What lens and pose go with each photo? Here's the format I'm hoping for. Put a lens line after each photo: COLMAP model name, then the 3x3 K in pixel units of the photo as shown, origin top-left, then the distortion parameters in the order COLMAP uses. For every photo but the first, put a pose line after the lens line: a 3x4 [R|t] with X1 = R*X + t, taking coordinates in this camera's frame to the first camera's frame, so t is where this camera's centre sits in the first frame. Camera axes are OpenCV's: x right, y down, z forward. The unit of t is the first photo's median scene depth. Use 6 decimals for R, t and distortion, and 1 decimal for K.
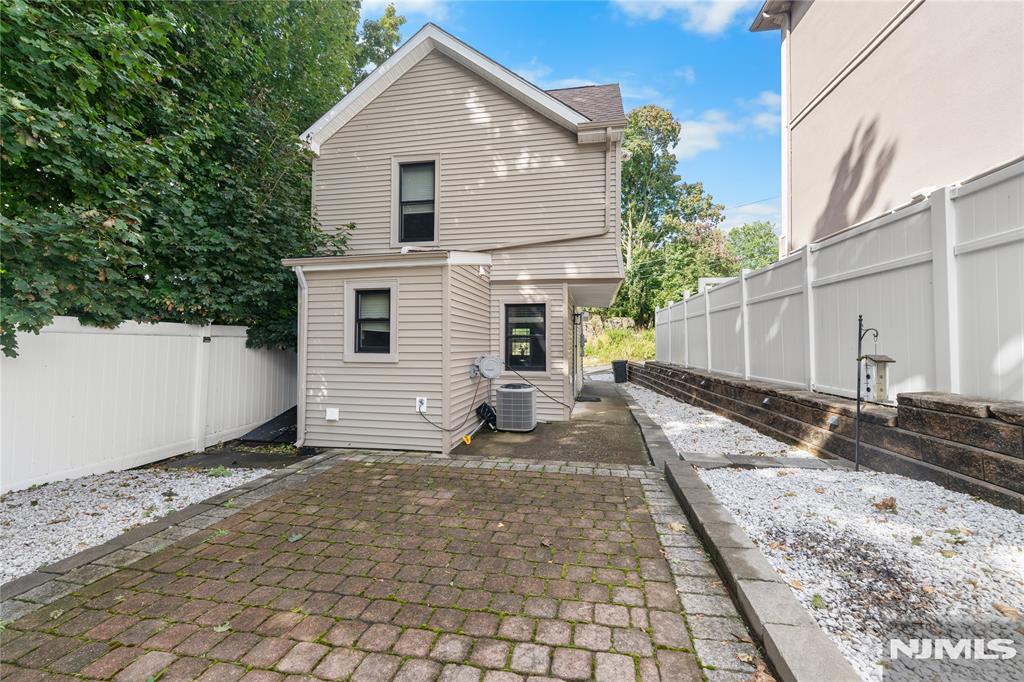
lens RADIAL K [[418.0, 0, 508.3], [0, 418.0, 340.2], [0, 0, 1]] dist [0.010405, -0.000844]
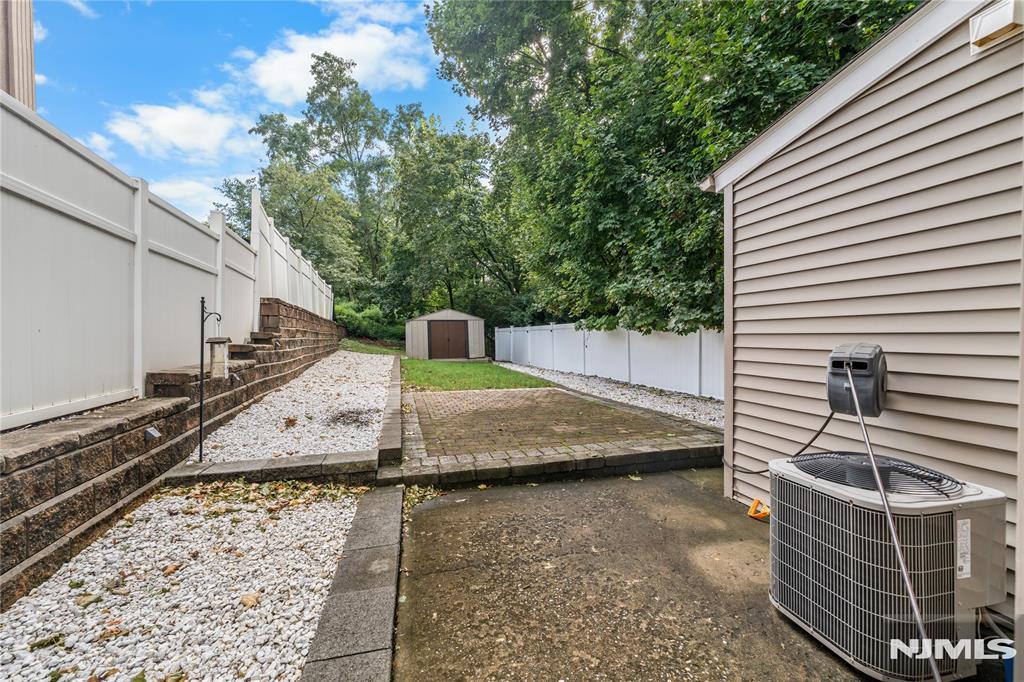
lens RADIAL K [[418.0, 0, 509.7], [0, 418.0, 338.9], [0, 0, 1]] dist [0.010405, -0.000844]
pose [[-0.897088, 0.015407, -0.441582, 0.625241], [0.018382, 0.999828, -0.002458, 0.052216], [0.441469, -0.010322, -0.897217, 2.160452]]
